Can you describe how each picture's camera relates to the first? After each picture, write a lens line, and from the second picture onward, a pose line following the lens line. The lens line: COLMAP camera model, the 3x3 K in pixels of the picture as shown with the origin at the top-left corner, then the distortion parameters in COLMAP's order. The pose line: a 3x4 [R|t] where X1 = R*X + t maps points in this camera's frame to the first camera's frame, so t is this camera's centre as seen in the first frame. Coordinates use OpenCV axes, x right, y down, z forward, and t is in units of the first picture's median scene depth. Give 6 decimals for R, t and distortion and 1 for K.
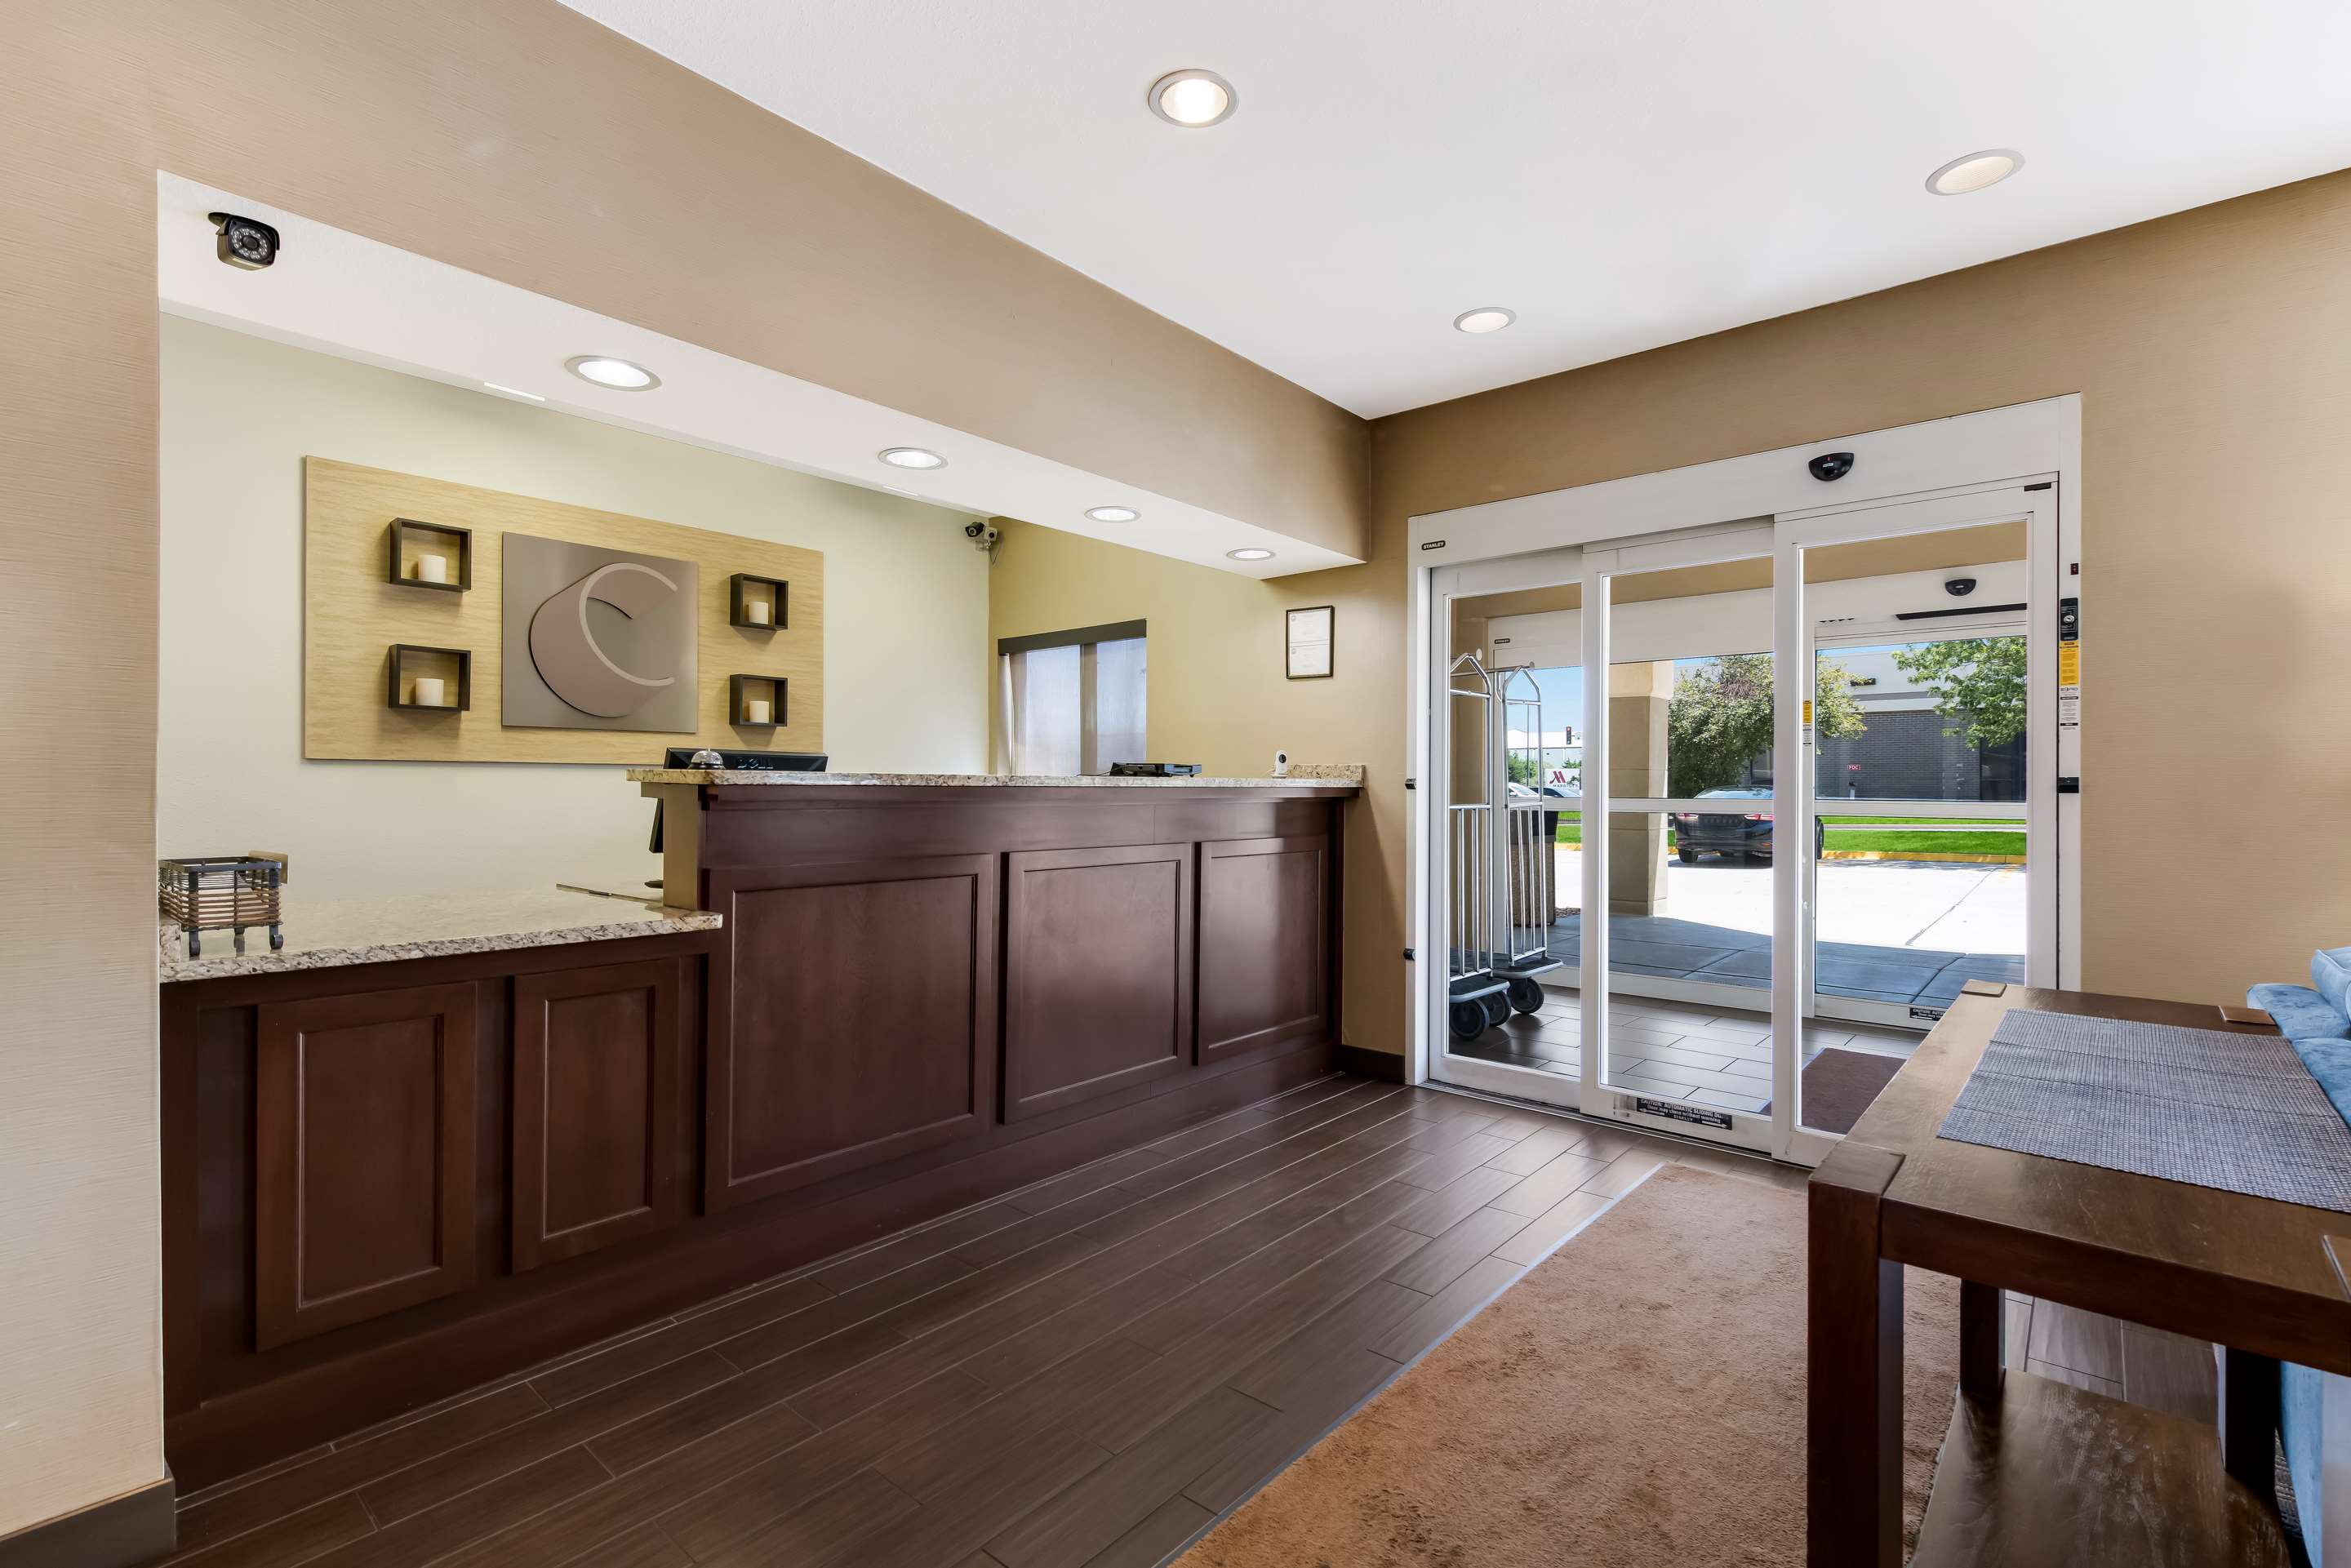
lens RADIAL K [[1025.3, 0, 1190.3], [0, 1025.3, 787.0], [0, 0, 1]] dist [0.000756, 0.000014]
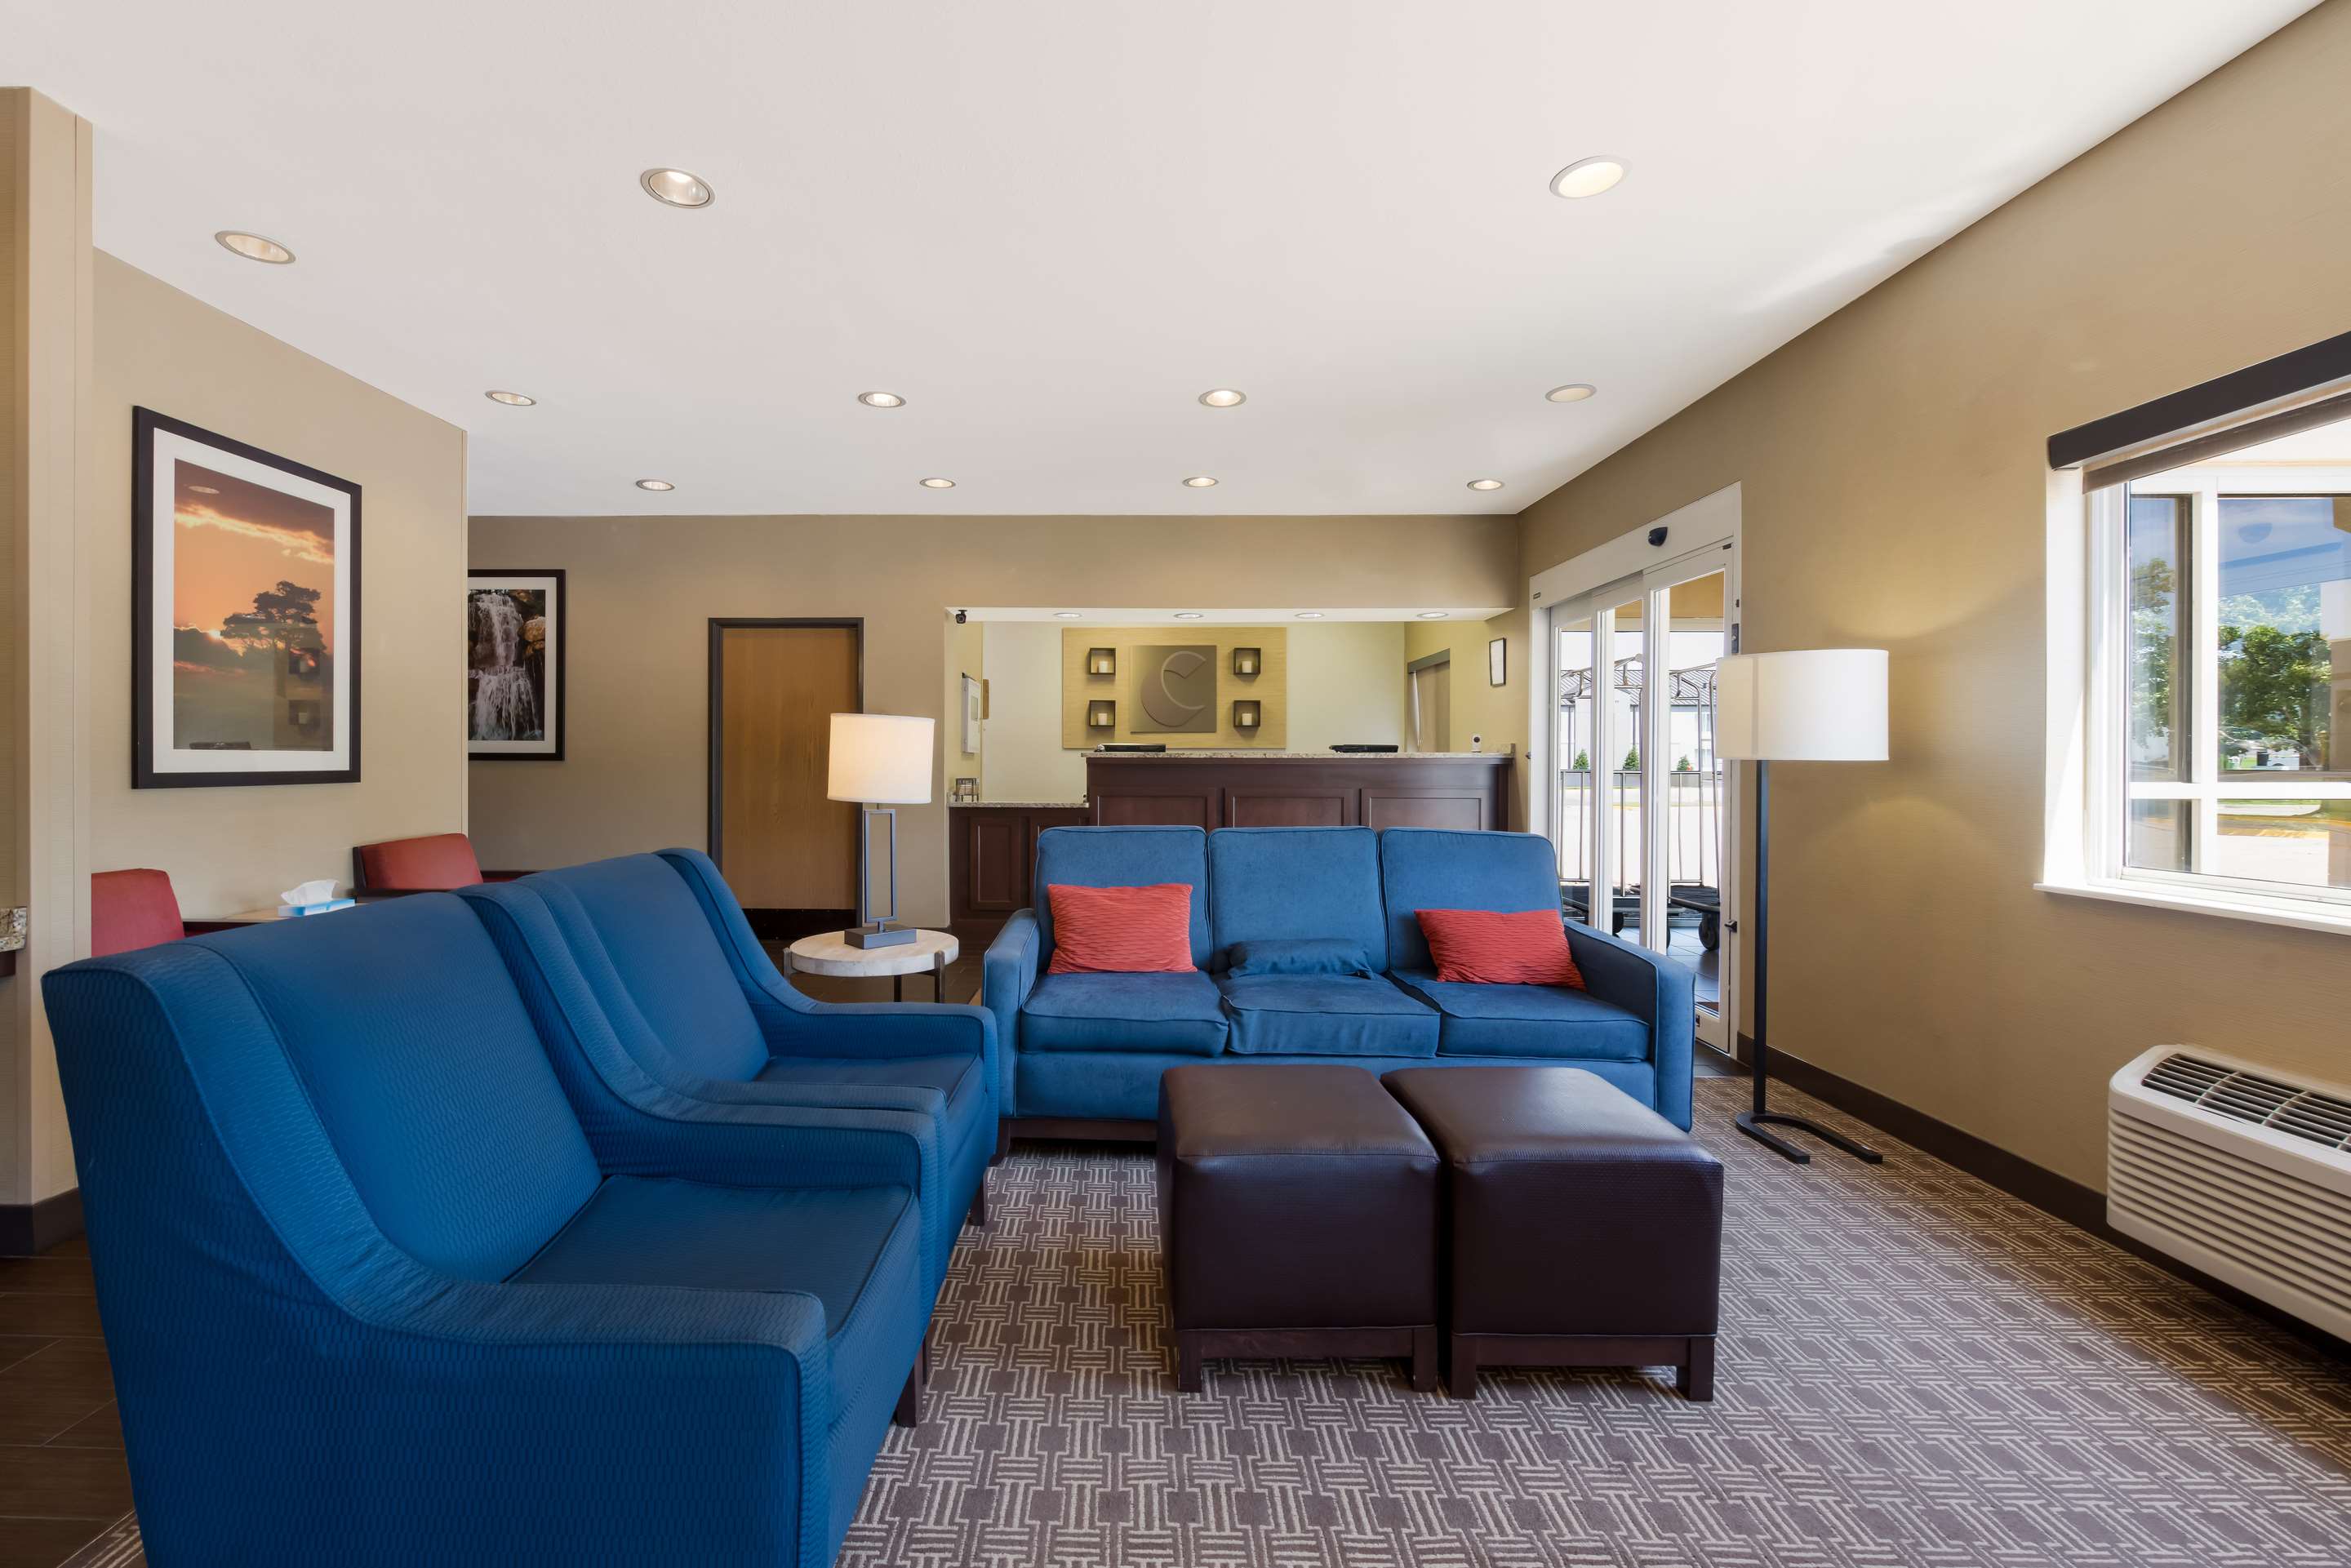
lens RADIAL K [[966.8, 0, 1175.5], [0, 966.8, 784.0], [0, 0, 1]] dist [0.000261, -0.000023]
pose [[0.673186, 0.016258, -0.739294, 1.022414], [0.000922, 0.999739, 0.022825, 0.007111], [0.739472, -0.016047, 0.672996, -0.382605]]
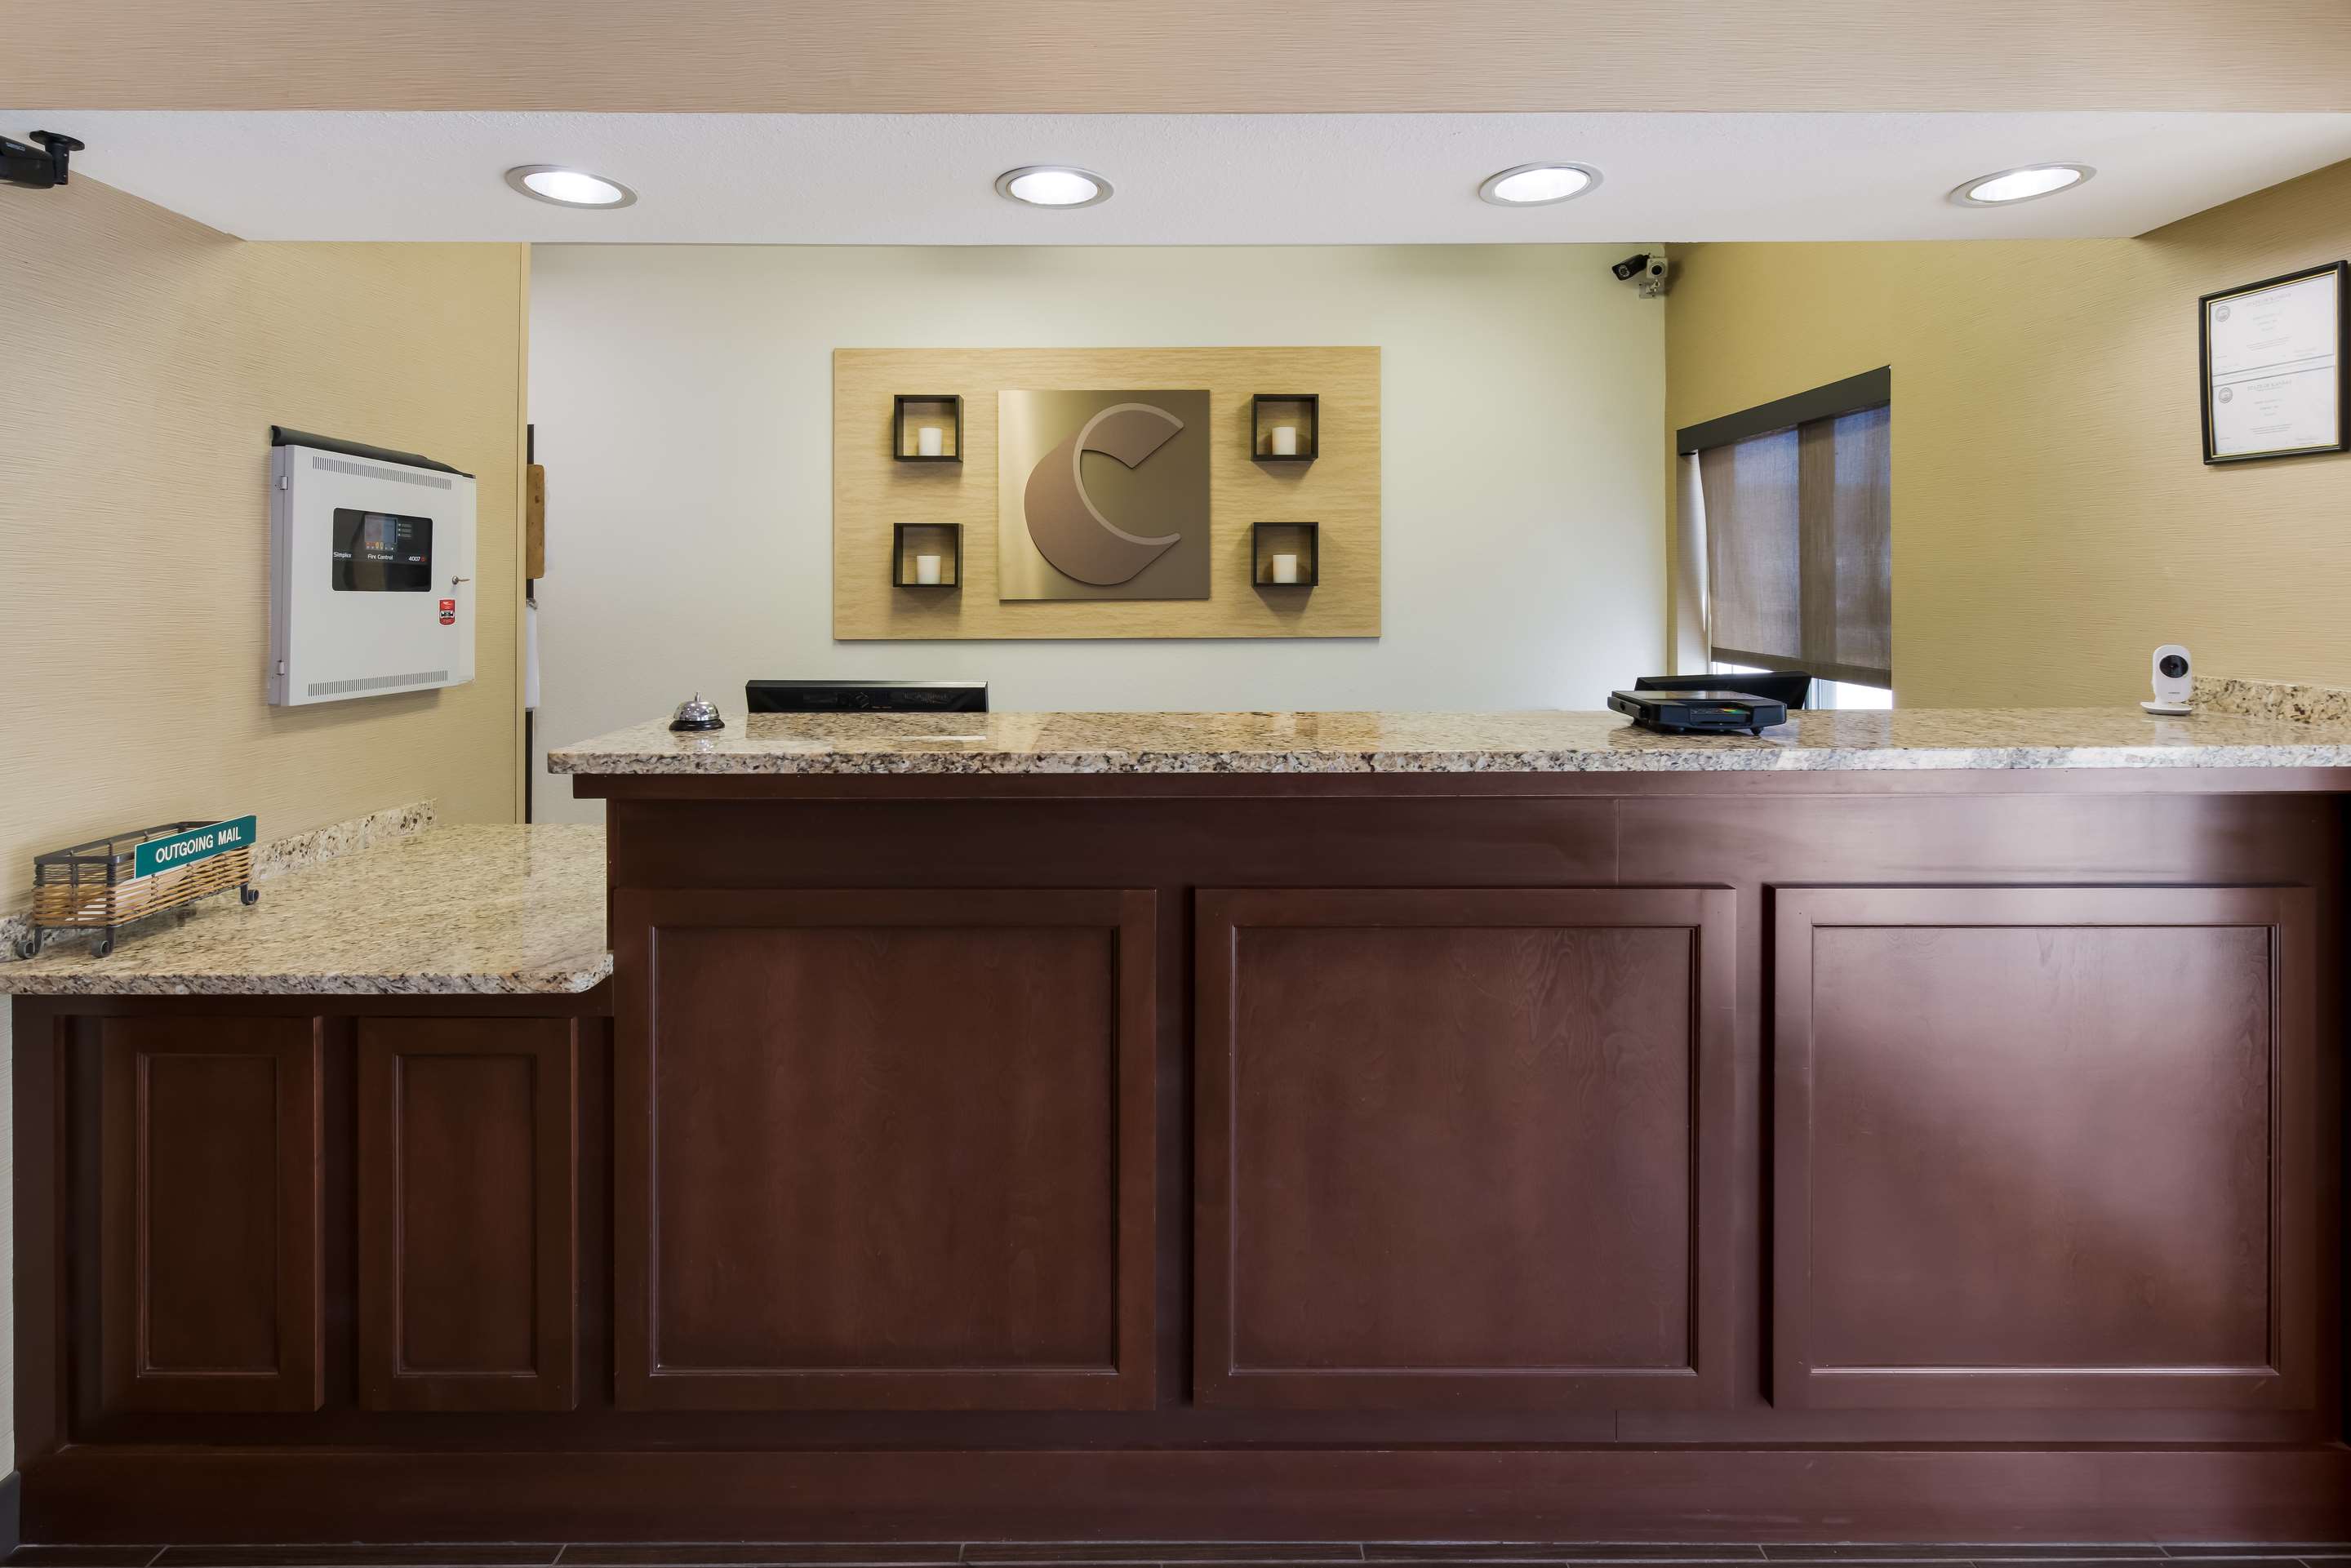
lens RADIAL K [[1092.5, 0, 1173.9], [0, 1092.5, 590.3], [0, 0, 1]] dist [0.002850, 0.000067]
pose [[0.652726, -0.003688, -0.757585, 0.188413], [0.002618, 0.999993, -0.002612, -0.068569], [0.757590, -0.000278, 0.652731, 0.496987]]
